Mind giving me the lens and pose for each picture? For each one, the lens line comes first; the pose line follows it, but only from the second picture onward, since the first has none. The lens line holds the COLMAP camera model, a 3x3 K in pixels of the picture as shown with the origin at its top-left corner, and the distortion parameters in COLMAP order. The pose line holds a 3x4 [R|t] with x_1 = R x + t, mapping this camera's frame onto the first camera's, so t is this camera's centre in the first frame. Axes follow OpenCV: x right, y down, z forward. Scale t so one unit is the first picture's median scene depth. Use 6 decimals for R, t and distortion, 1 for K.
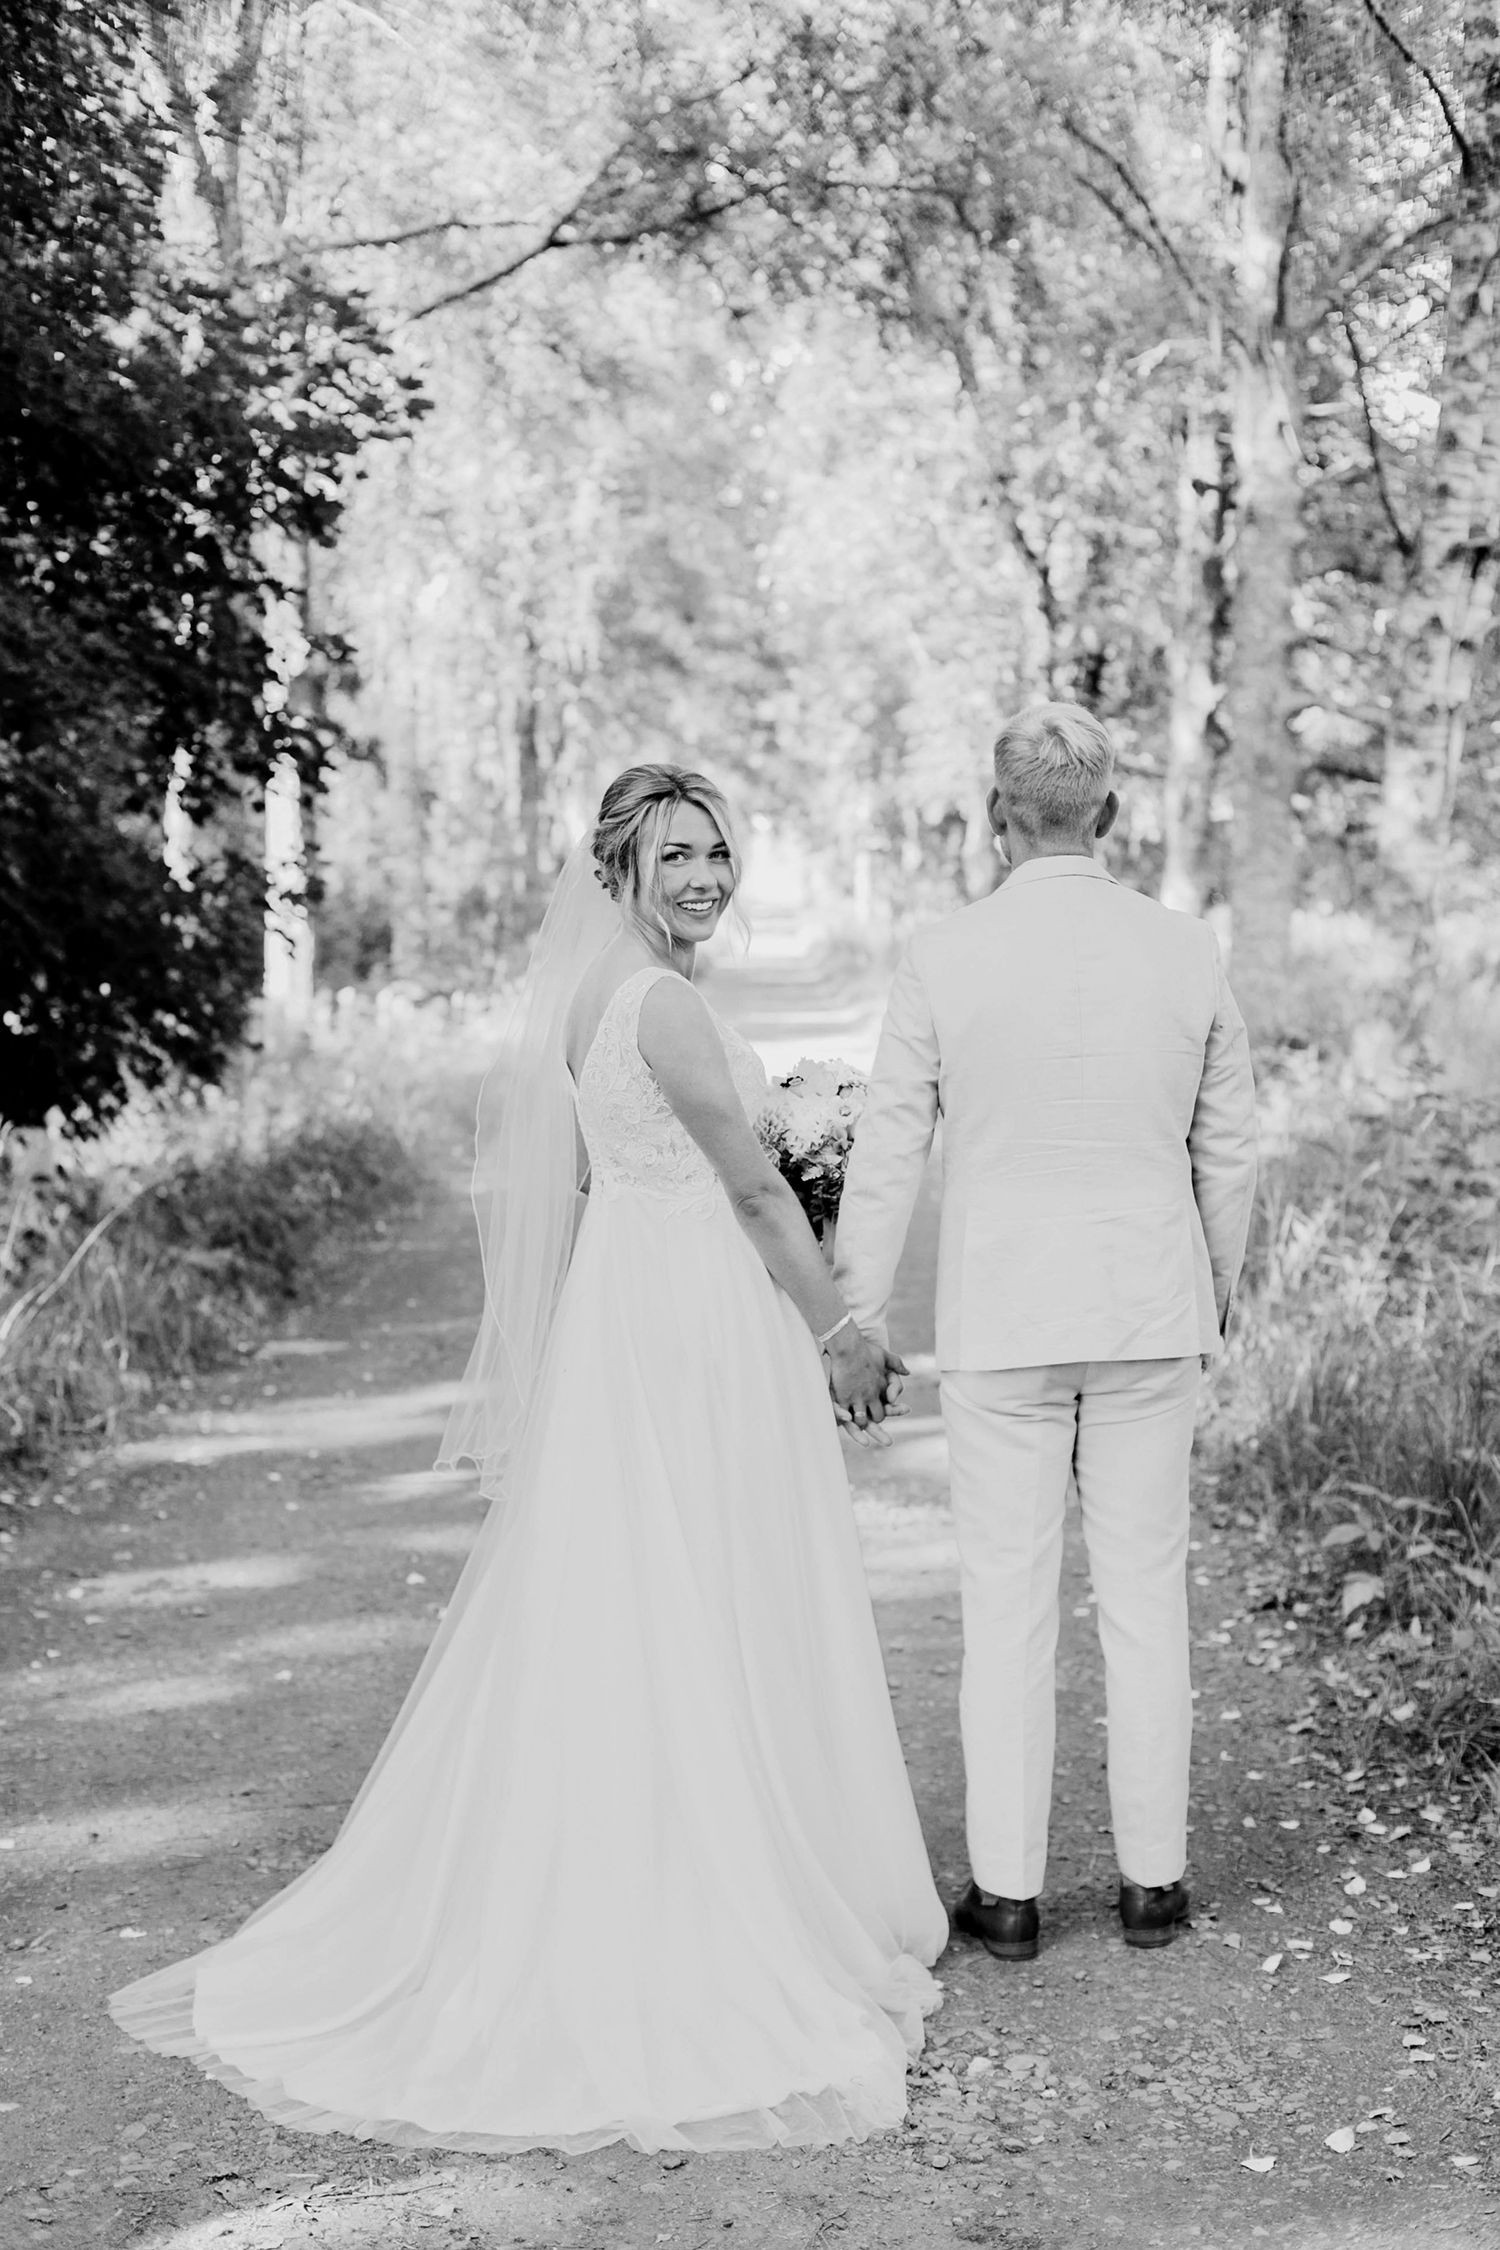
lens RADIAL K [[3168.7, 0, 811.7], [0, 3168.7, 1124.1], [0, 0, 1]] dist [-0.000082, -0.525336]
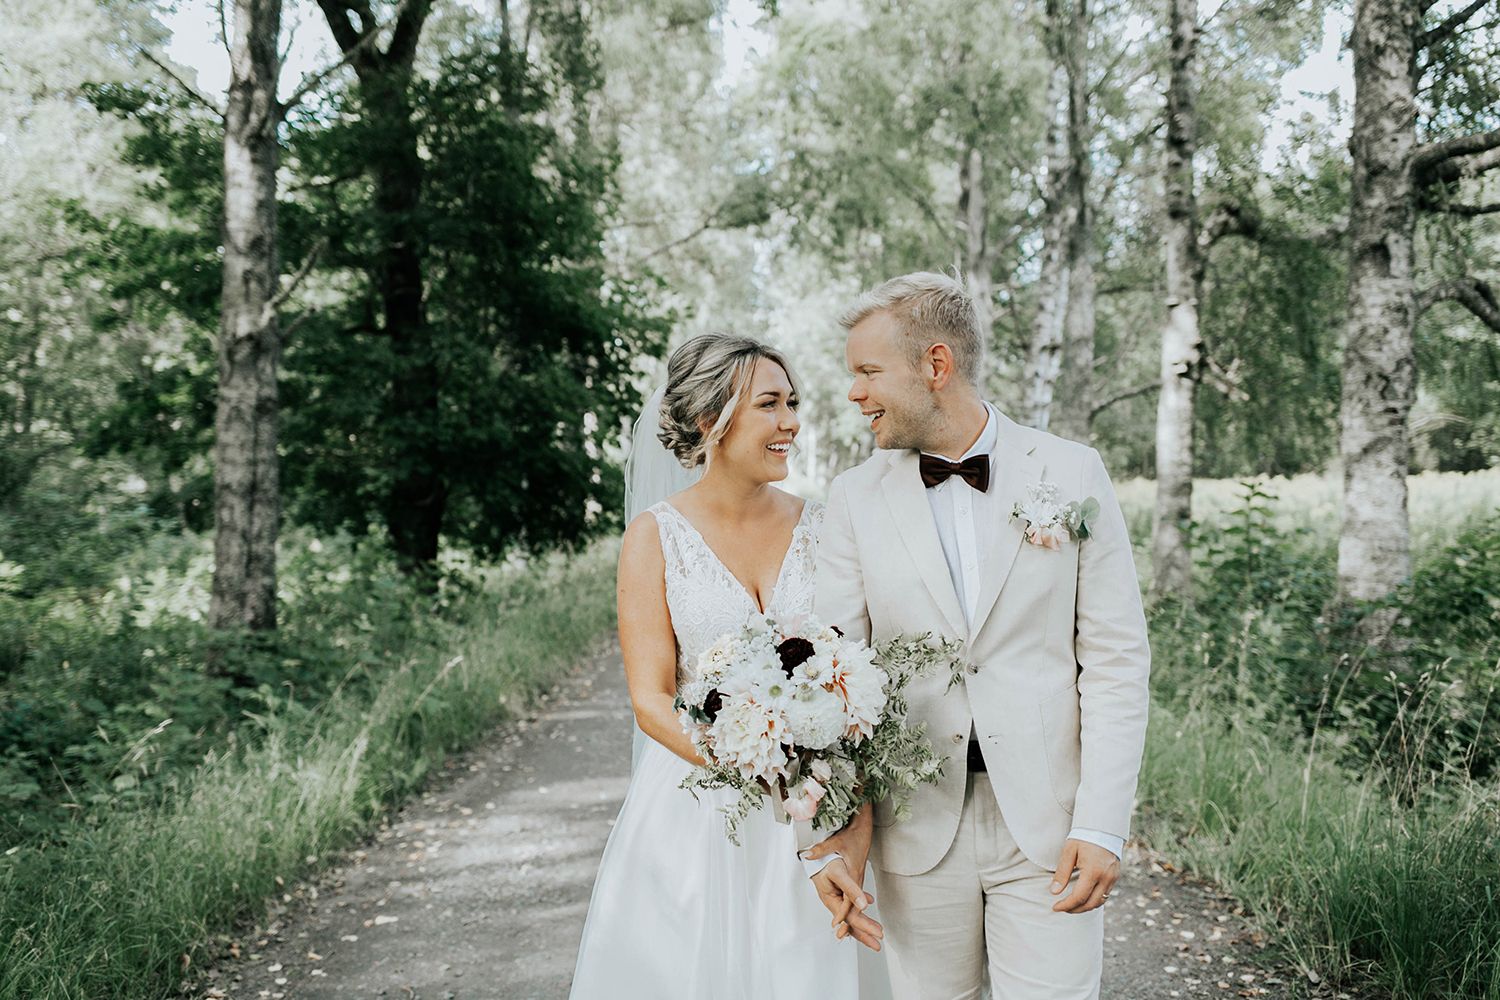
lens RADIAL K [[1588.8, 0, 752.3], [0, 1588.8, 491.7], [0, 0, 1]] dist [-0.018905, -0.005157]
pose [[0.999994, -0.003465, 0.000252, -0.048018], [0.003474, 0.998082, -0.061807, 0.026053], [-0.000038, 0.061808, 0.998088, -0.354563]]
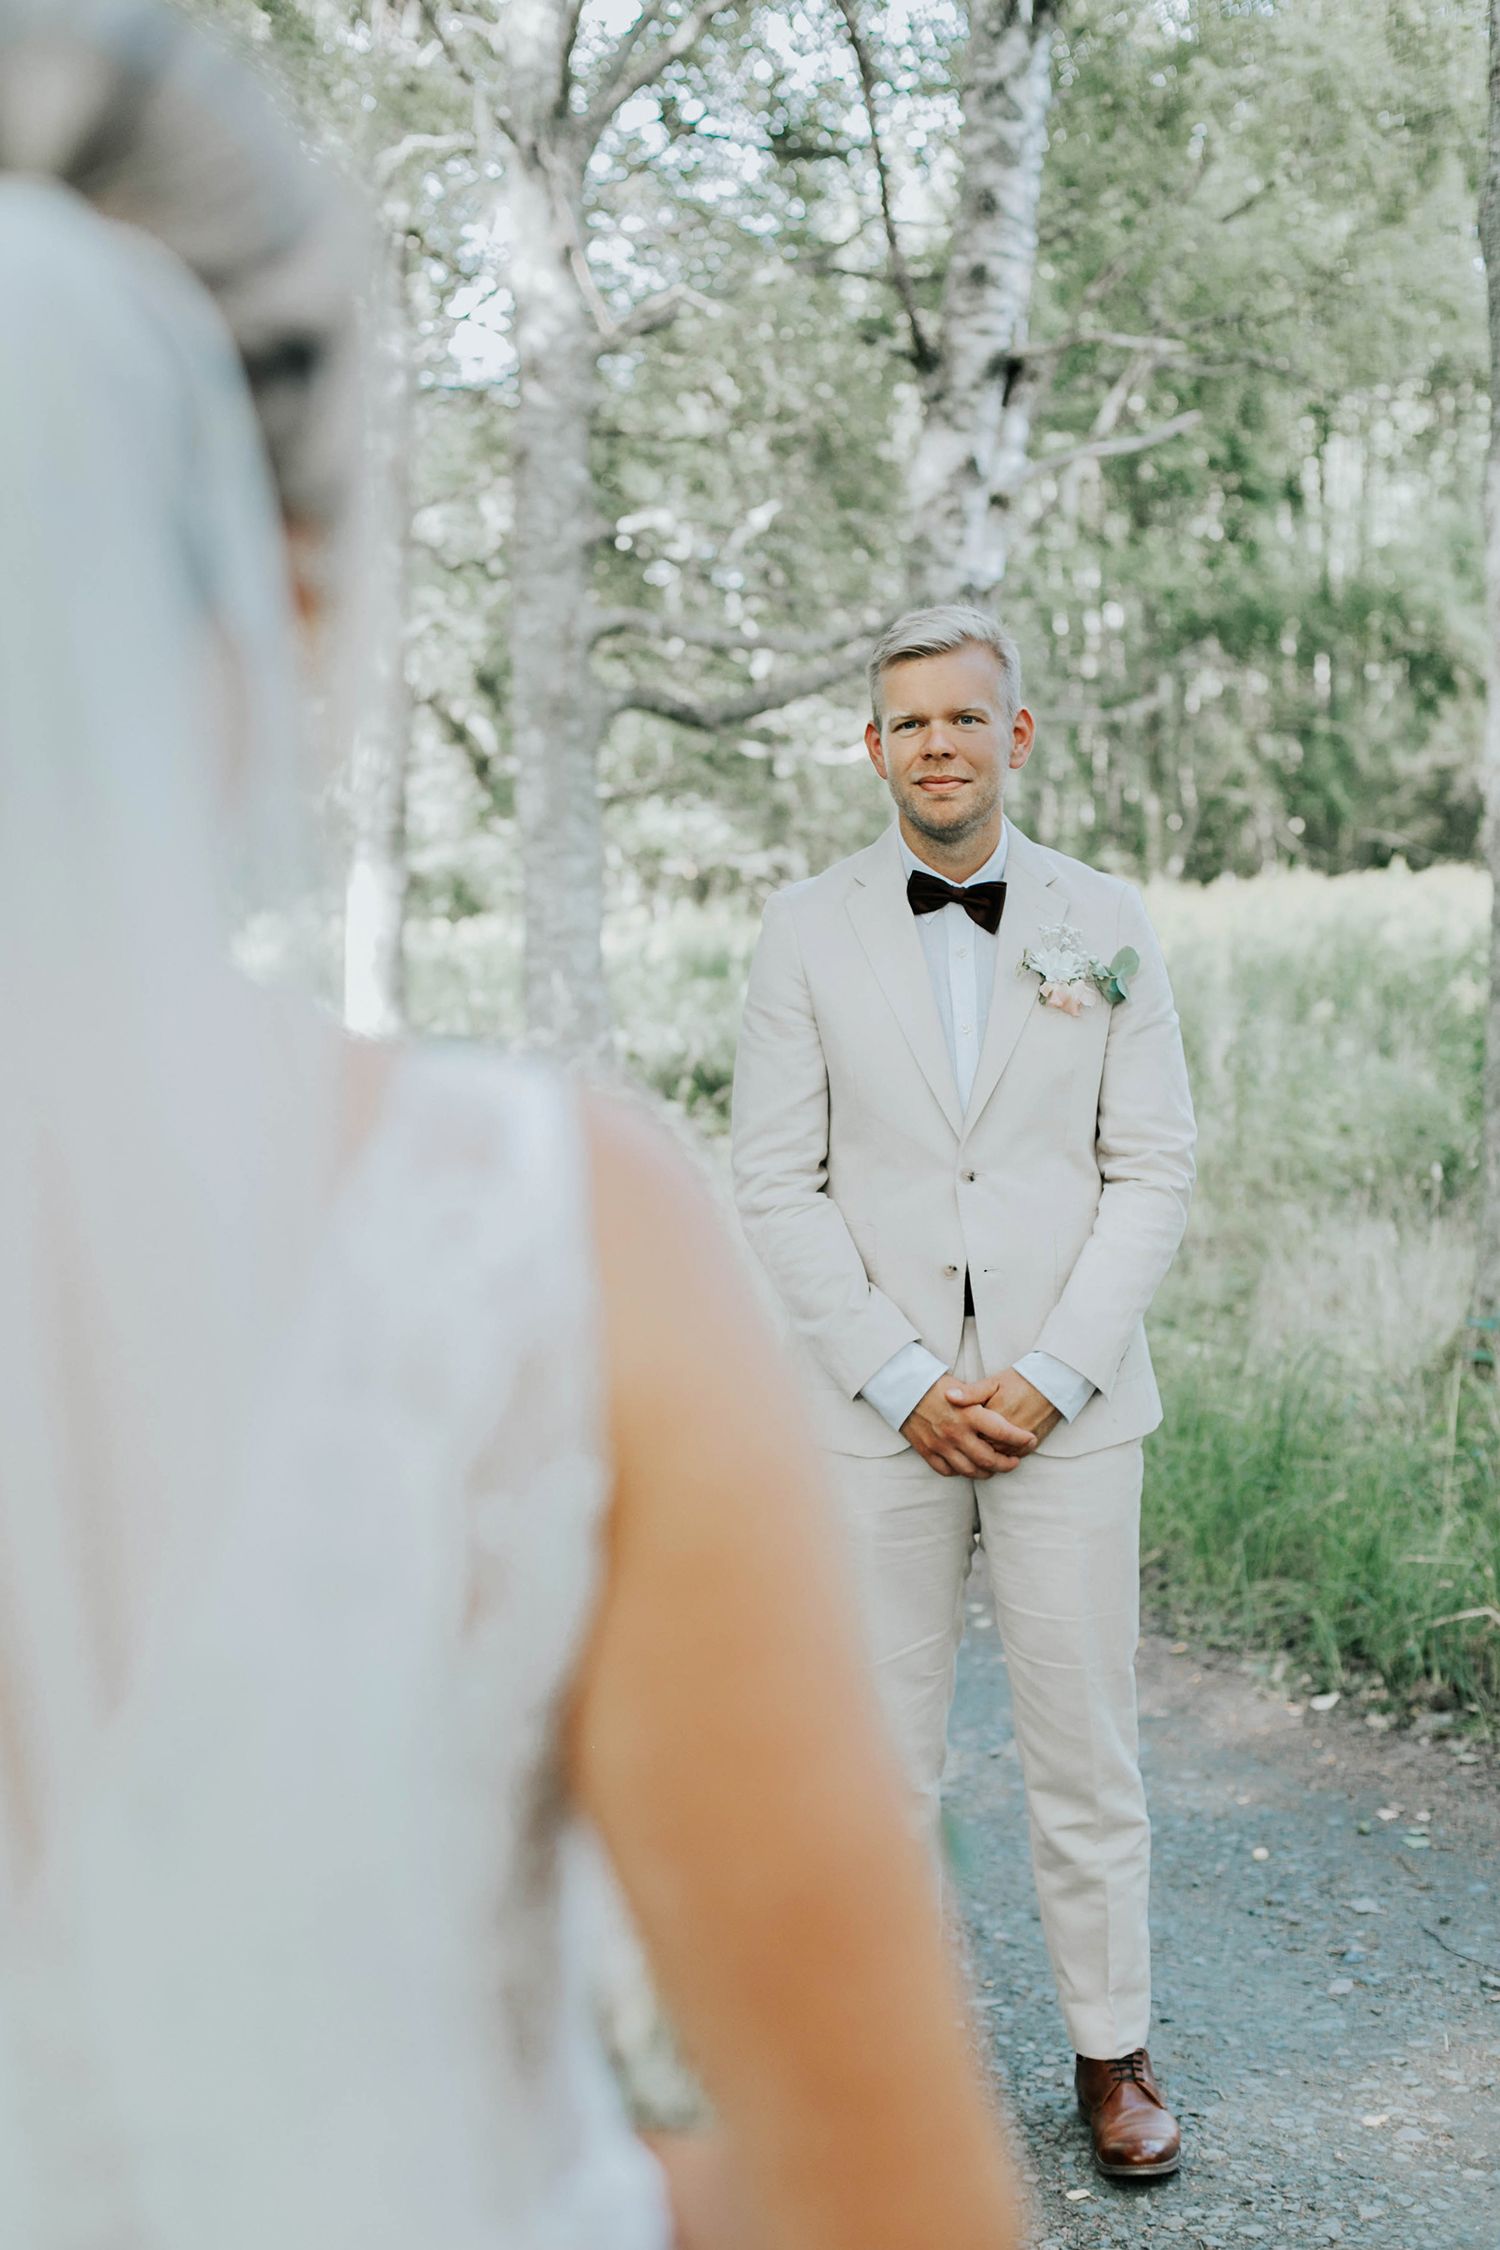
lens RADIAL K [[3168.7, 0, 811.7], [0, 3168.7, 1124.1], [0, 0, 1]] dist [-0.000082, -0.525336]
pose [[0.939913, -0.063020, 0.335548, -0.078637], [0.063487, 0.997937, 0.009588, -0.023059], [-0.335460, 0.012291, 0.941974, 0.356220]]
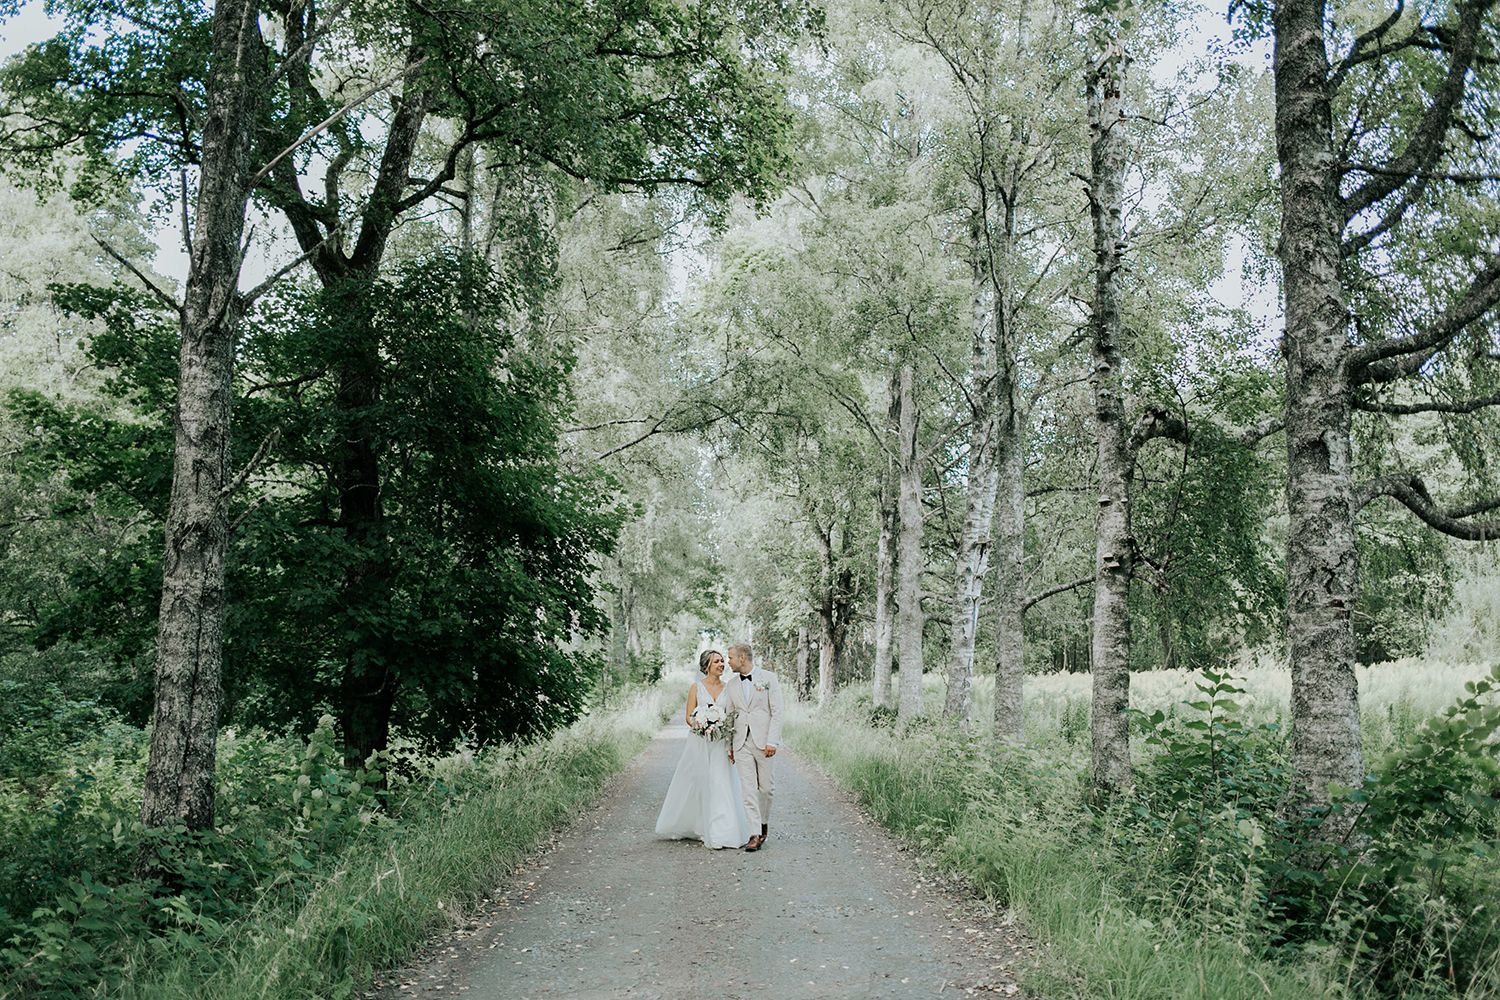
lens RADIAL K [[1588.8, 0, 752.3], [0, 1588.8, 491.7], [0, 0, 1]] dist [-0.018905, -0.005157]
pose [[0.999495, 0.001755, 0.031725, -0.043091], [0.004032, 0.983394, -0.181437, 0.031302], [-0.031517, 0.181474, 0.982891, -0.416763]]
